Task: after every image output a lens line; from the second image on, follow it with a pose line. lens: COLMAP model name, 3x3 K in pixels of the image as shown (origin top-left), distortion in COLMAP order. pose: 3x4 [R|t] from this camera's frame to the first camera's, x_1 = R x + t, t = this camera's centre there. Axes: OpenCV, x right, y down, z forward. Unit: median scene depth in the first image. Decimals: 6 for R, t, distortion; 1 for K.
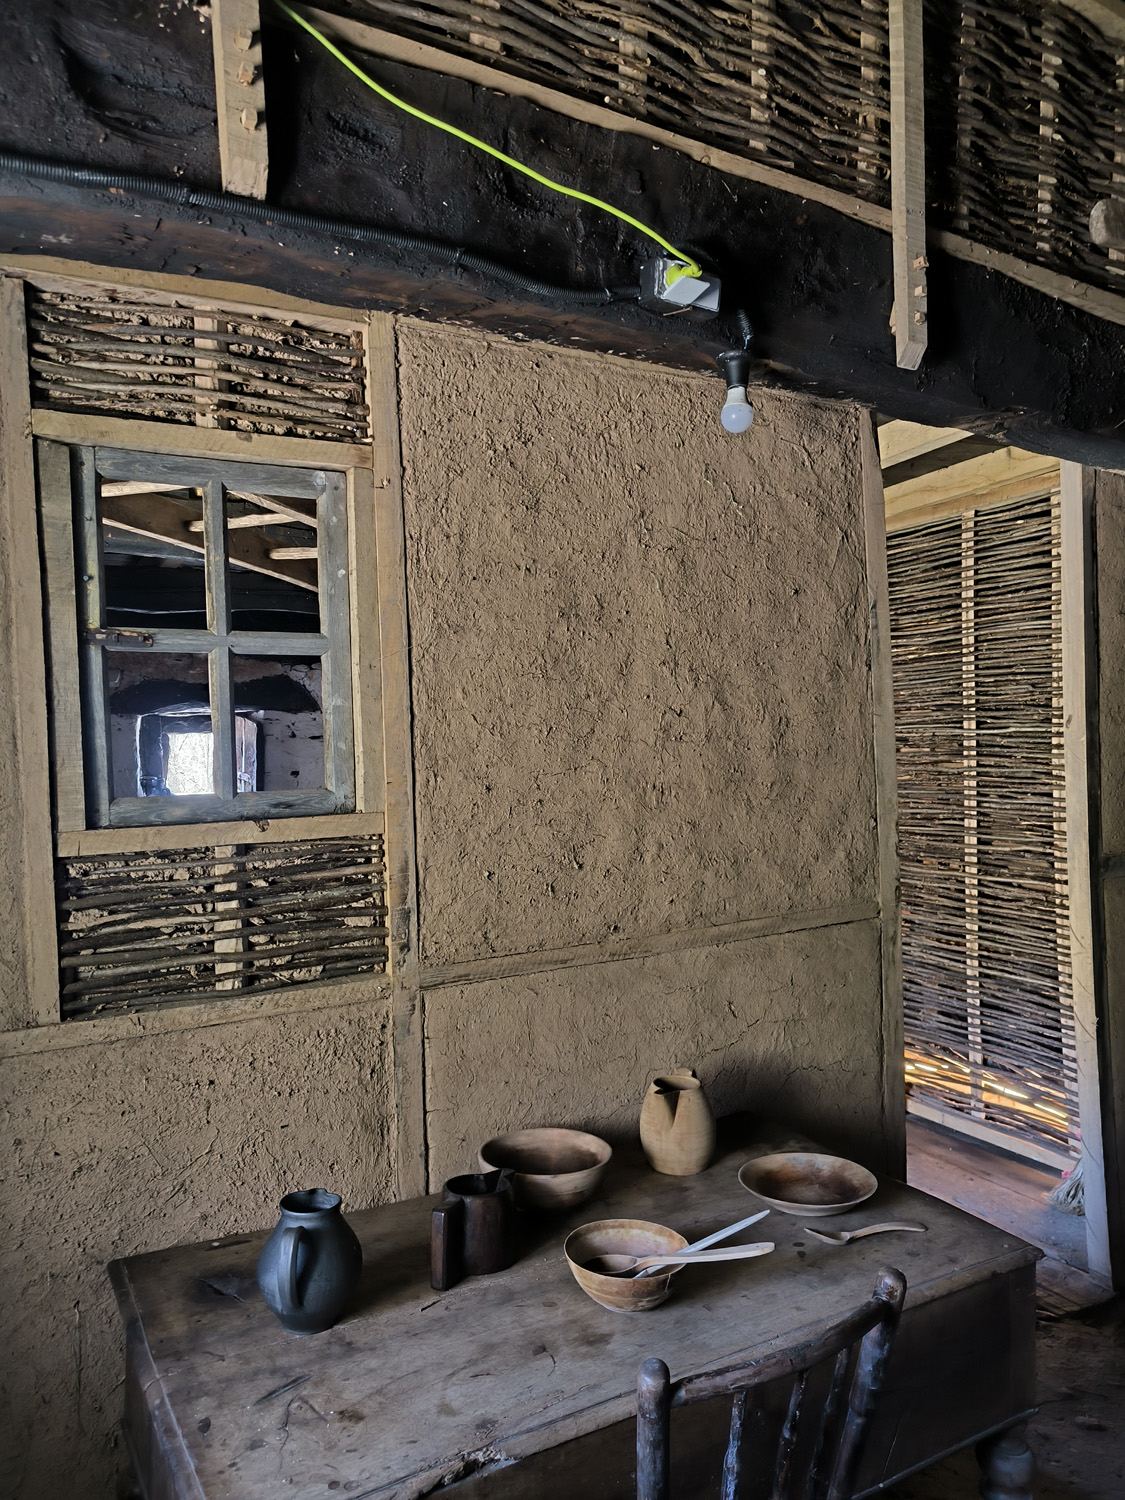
lens RADIAL K [[1046.7, 0, 560.3], [0, 1046.7, 745.4], [0, 0, 1]] dist [0.053280, -0.042325]
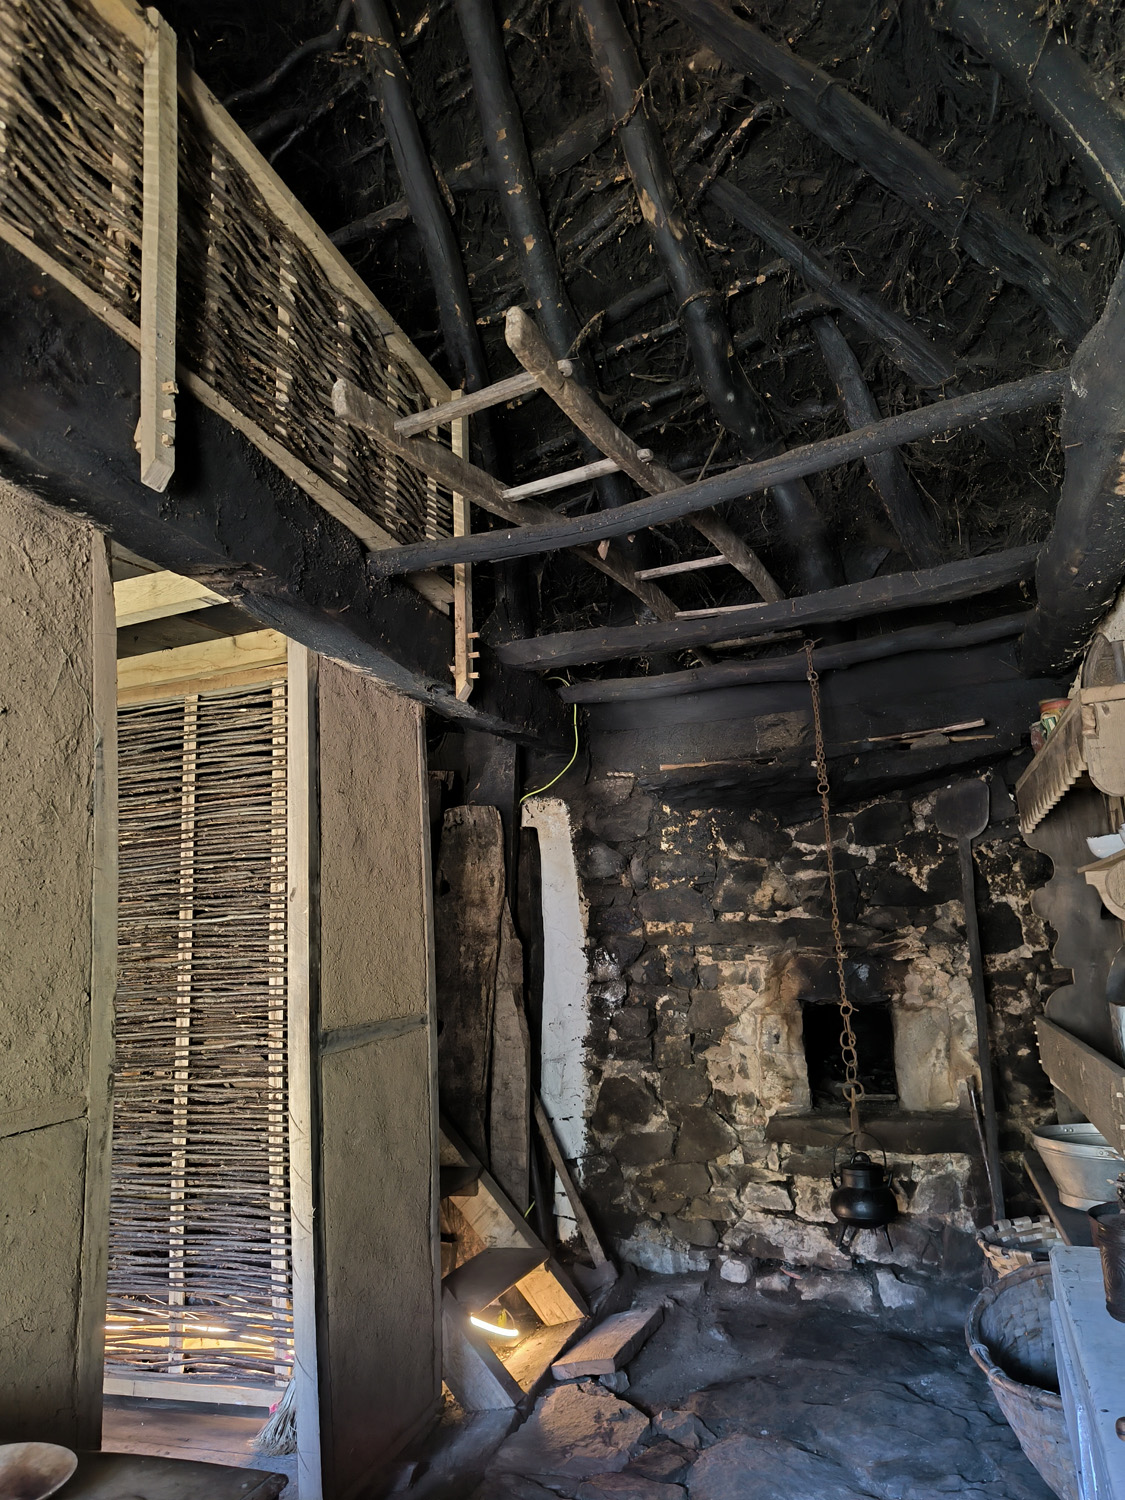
lens RADIAL K [[1046.7, 0, 561.8], [0, 1046.7, 759.4], [0, 0, 1]] dist [0.053280, -0.042325]
pose [[0.745282, 0.106905, 0.658123, 0.006975], [0.037535, 0.978770, -0.201496, 0.062515], [-0.665692, 0.174873, 0.725447, 0.096466]]
